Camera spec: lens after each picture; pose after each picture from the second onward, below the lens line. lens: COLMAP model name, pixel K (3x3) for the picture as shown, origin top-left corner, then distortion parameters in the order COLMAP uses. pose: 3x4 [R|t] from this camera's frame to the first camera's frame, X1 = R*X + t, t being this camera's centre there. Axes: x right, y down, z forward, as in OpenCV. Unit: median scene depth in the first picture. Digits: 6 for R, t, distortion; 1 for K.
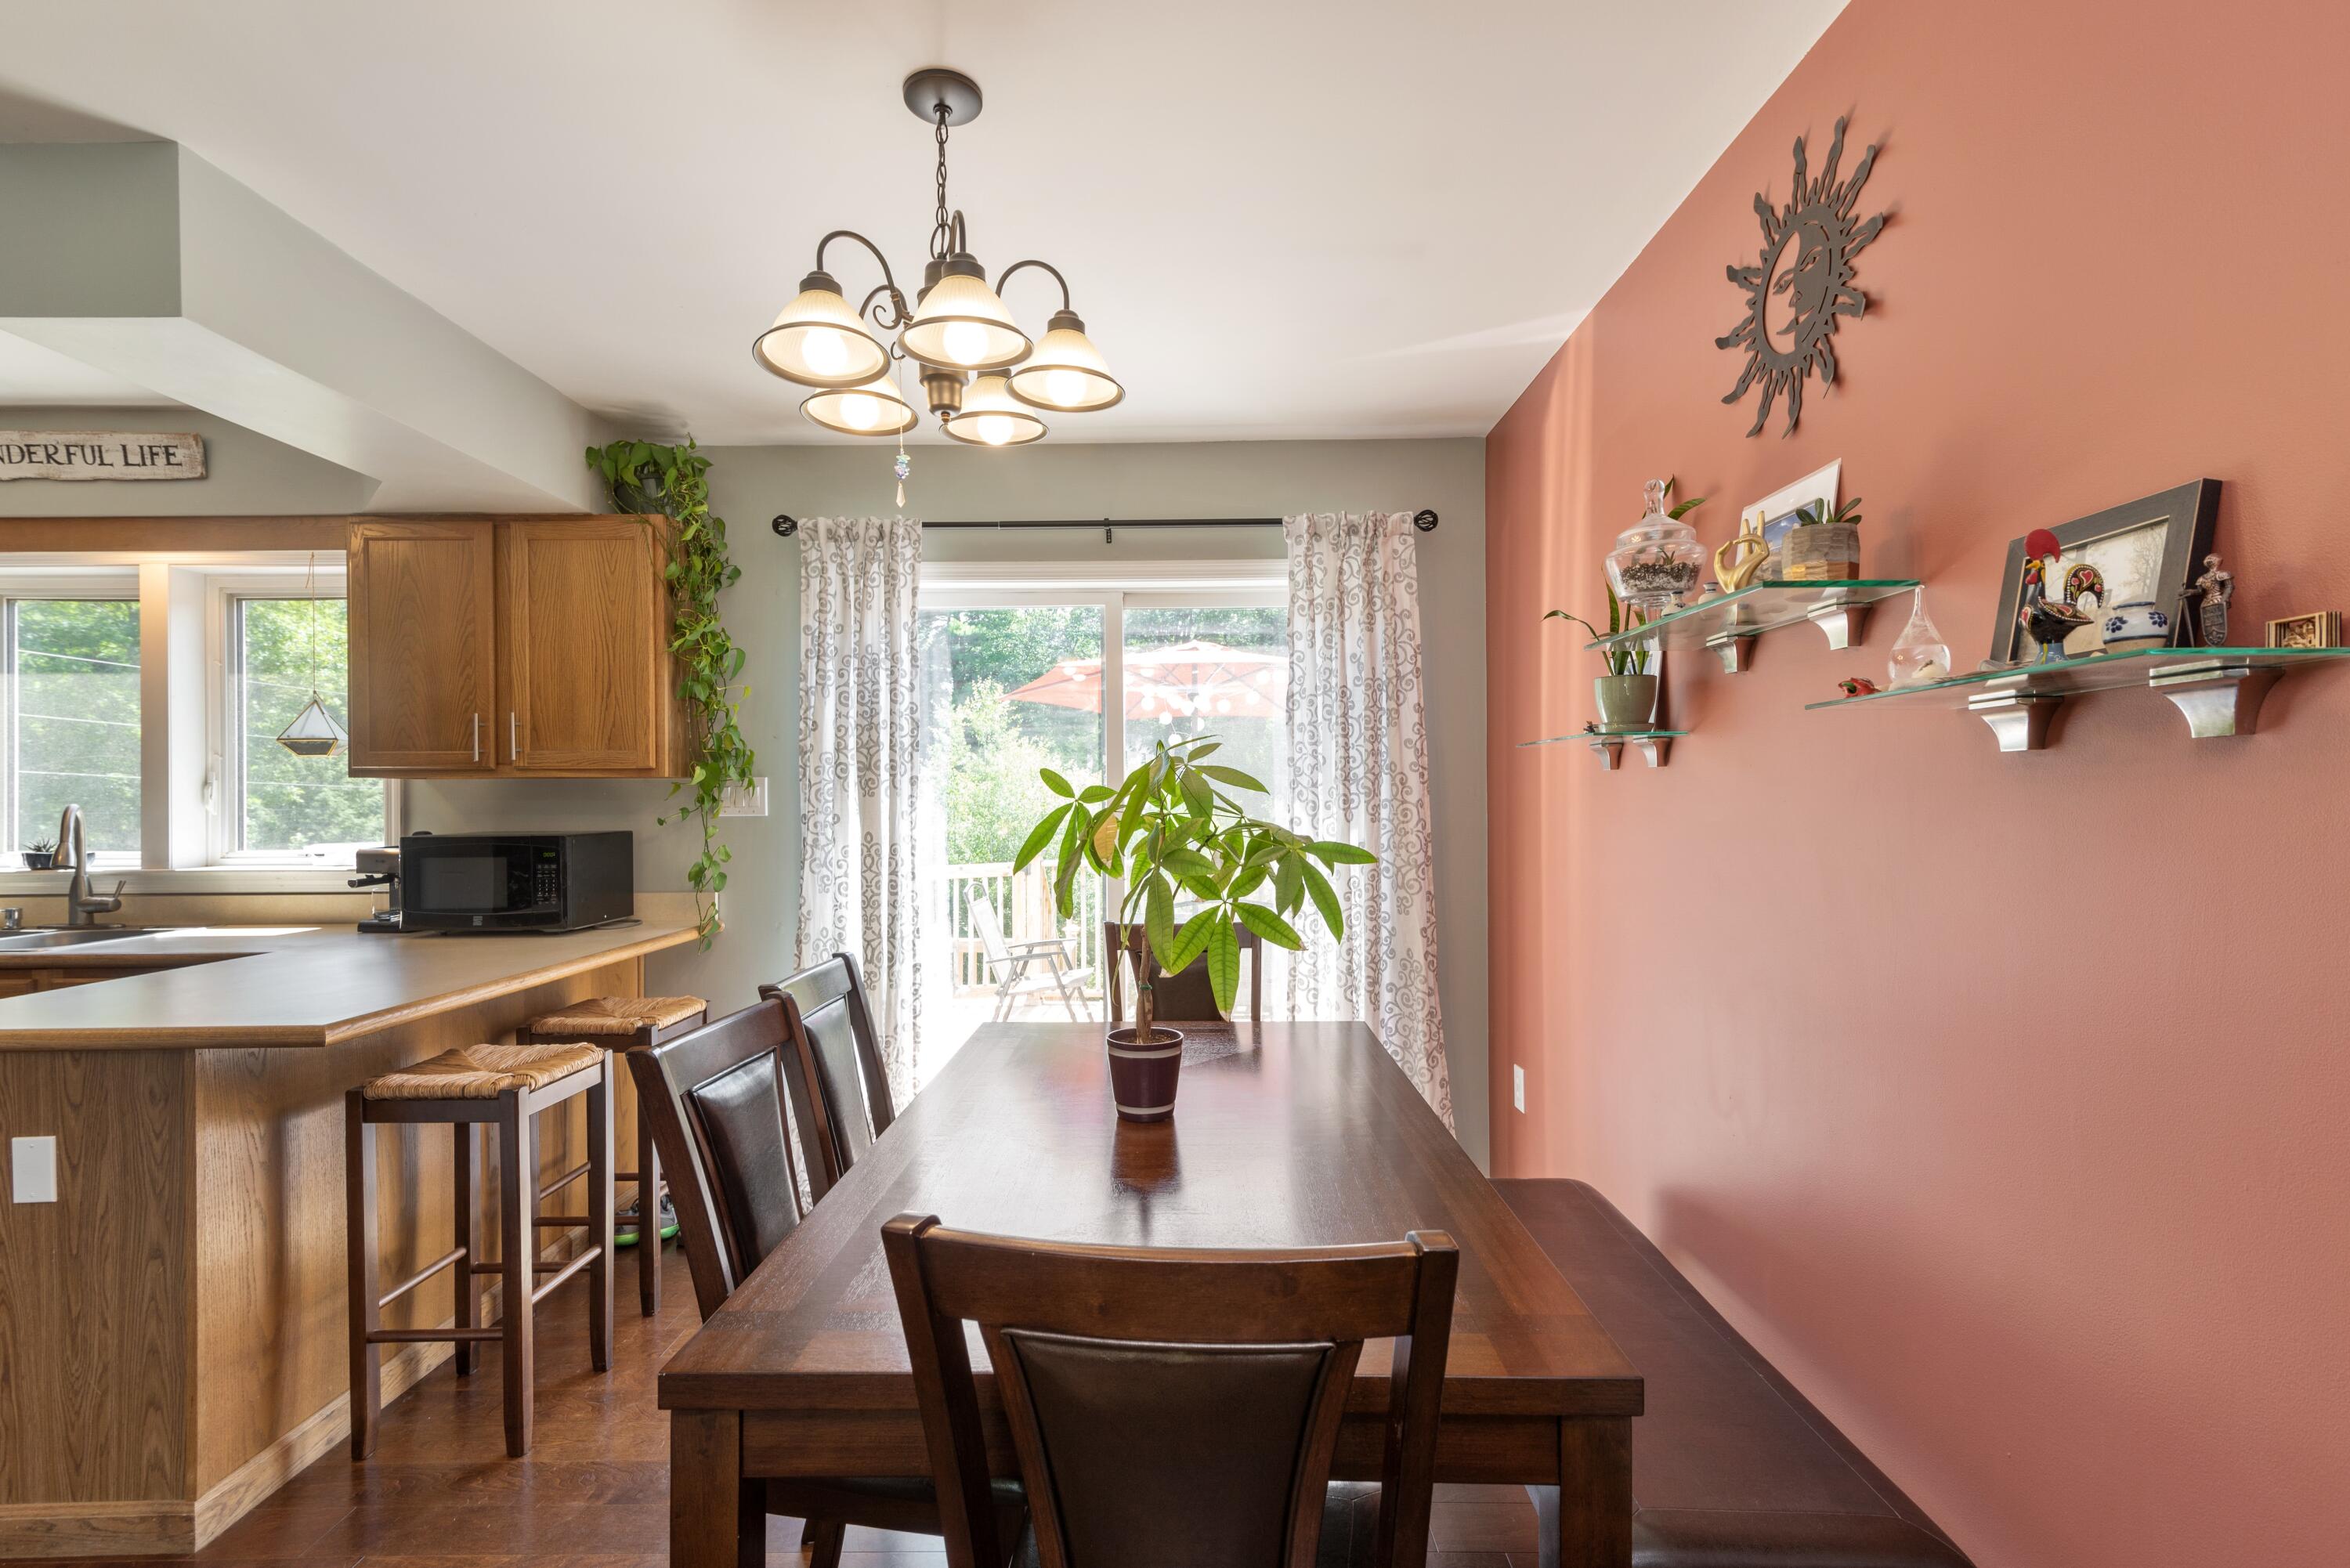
lens RADIAL K [[1070.8, 0, 1172.2], [0, 1070.8, 811.6], [0, 0, 1]] dist [0.000117, 0.000241]
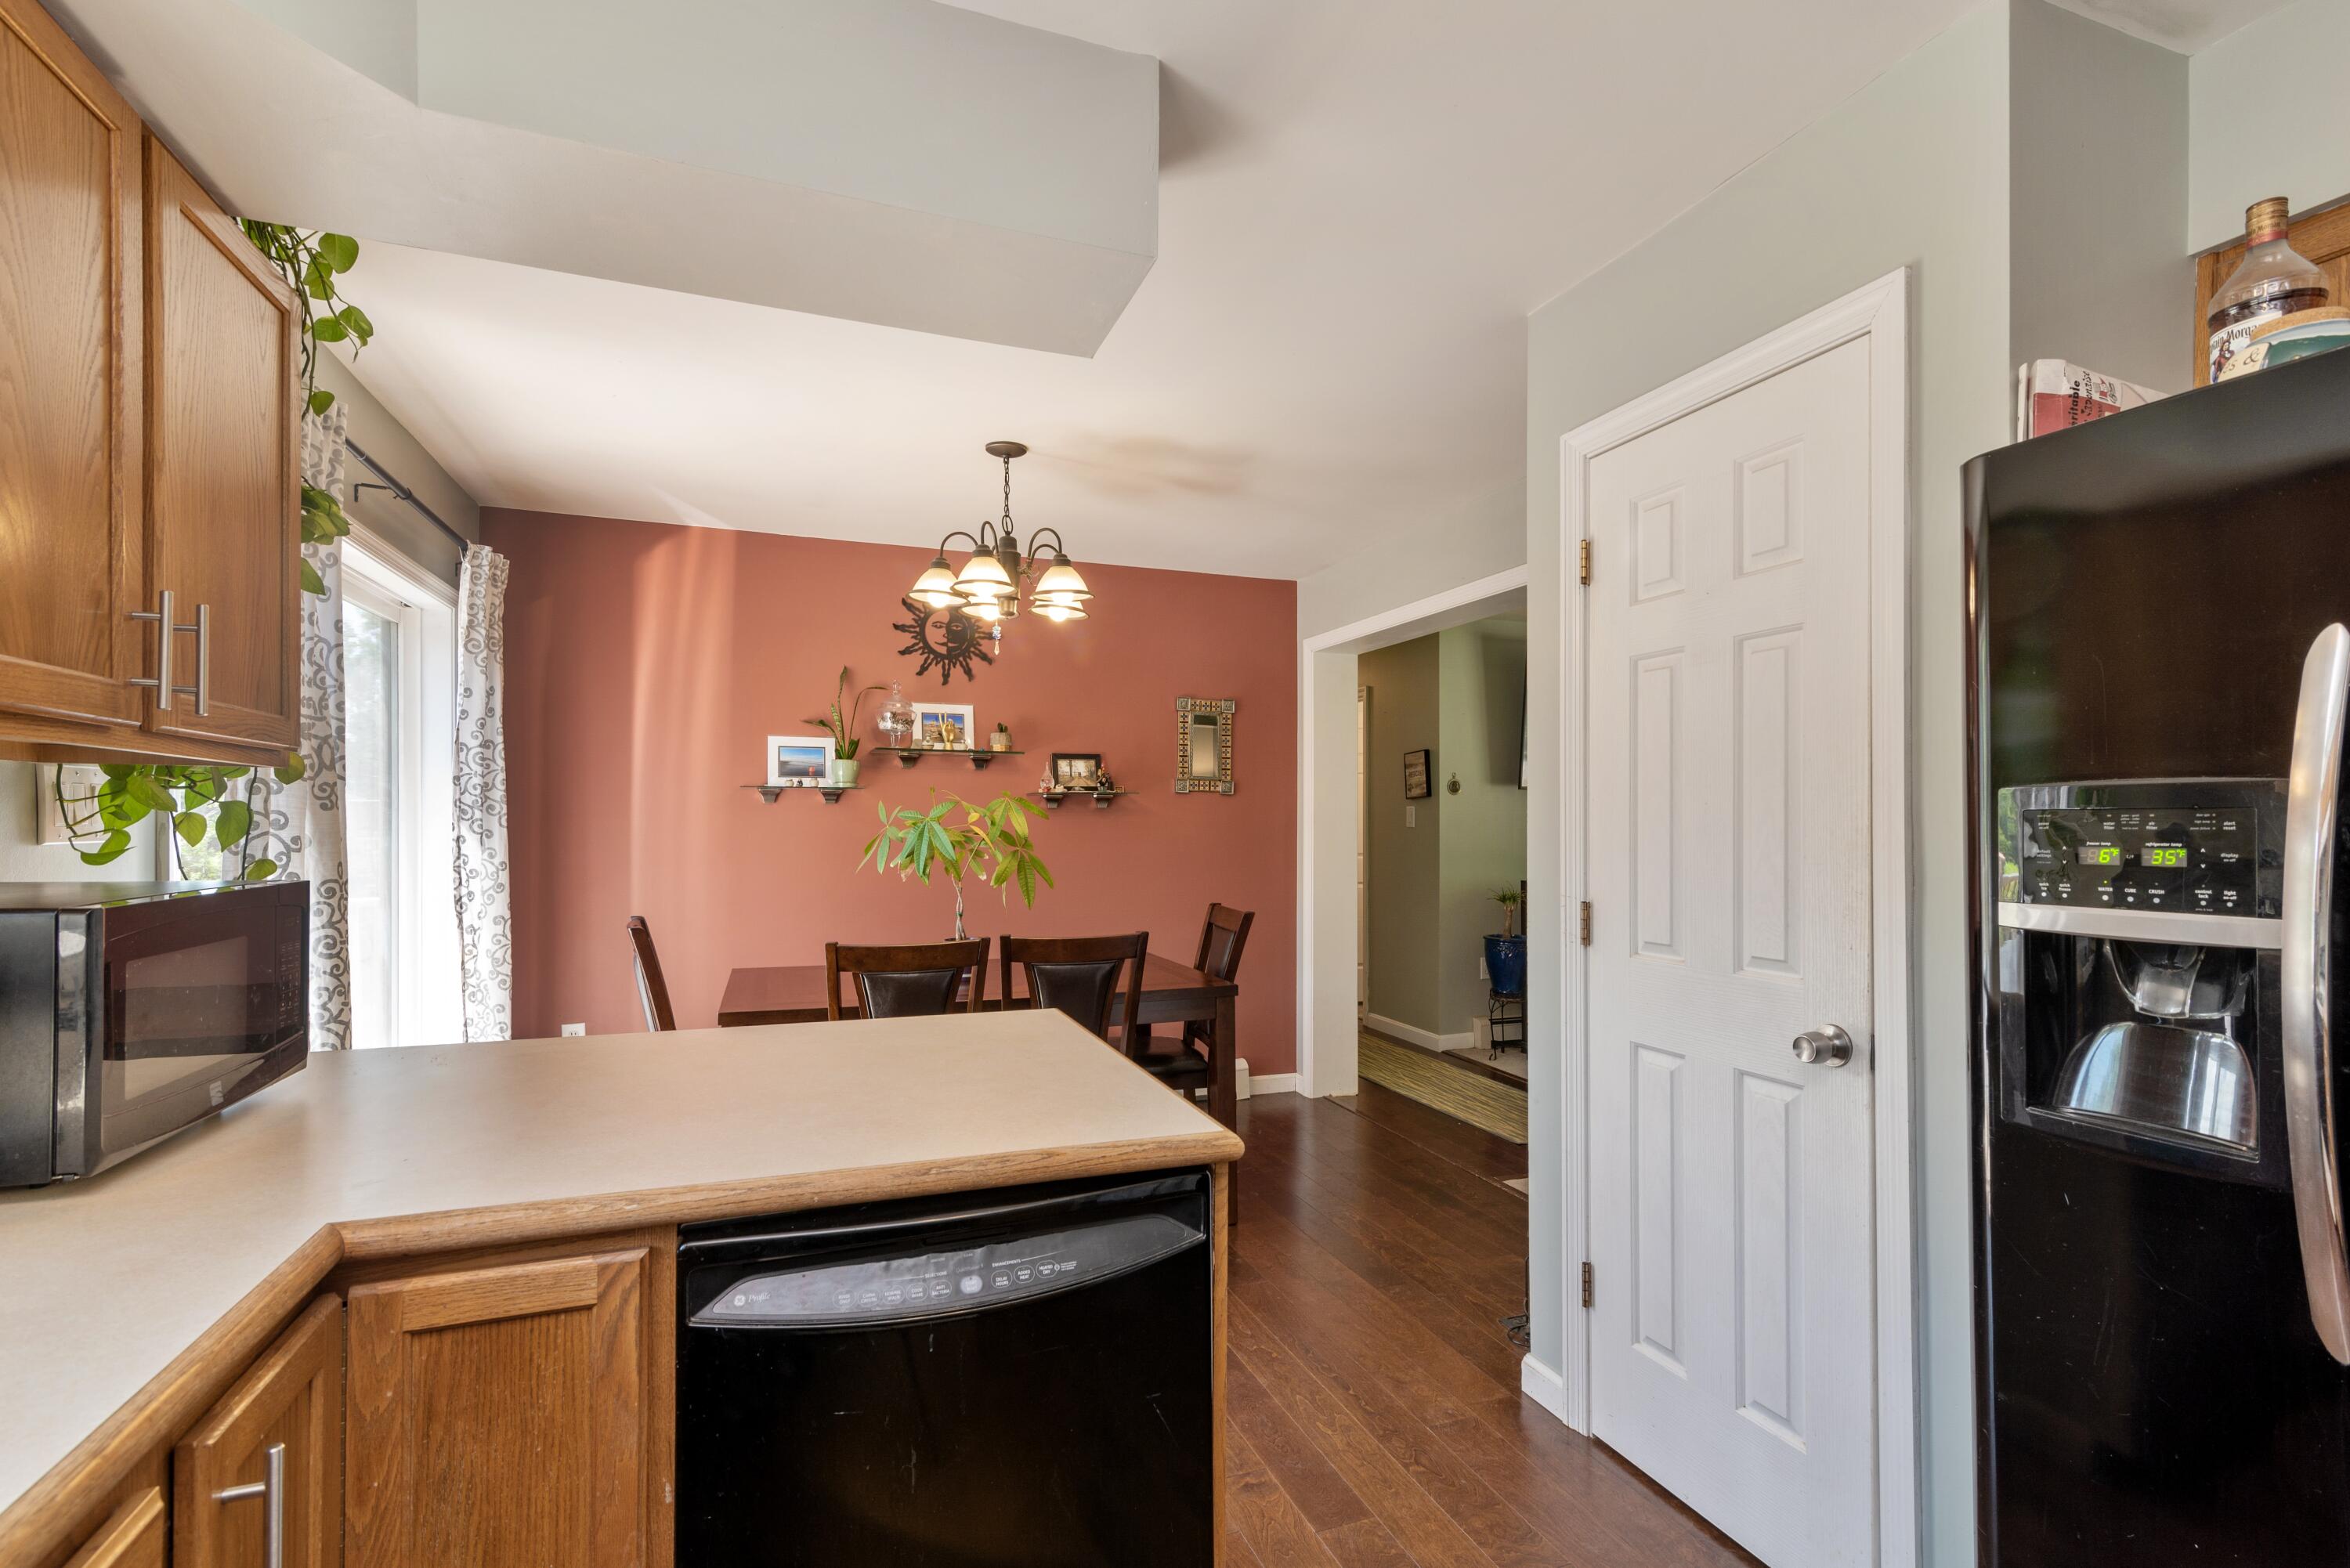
lens RADIAL K [[1070.8, 0, 1172.2], [0, 1070.8, 811.6], [0, 0, 1]] dist [0.000117, 0.000241]
pose [[-0.358092, 0.009417, 0.933639, -2.126611], [0.007797, 0.999944, -0.007095, -0.009821], [-0.933654, 0.004739, -0.358146, 1.426901]]
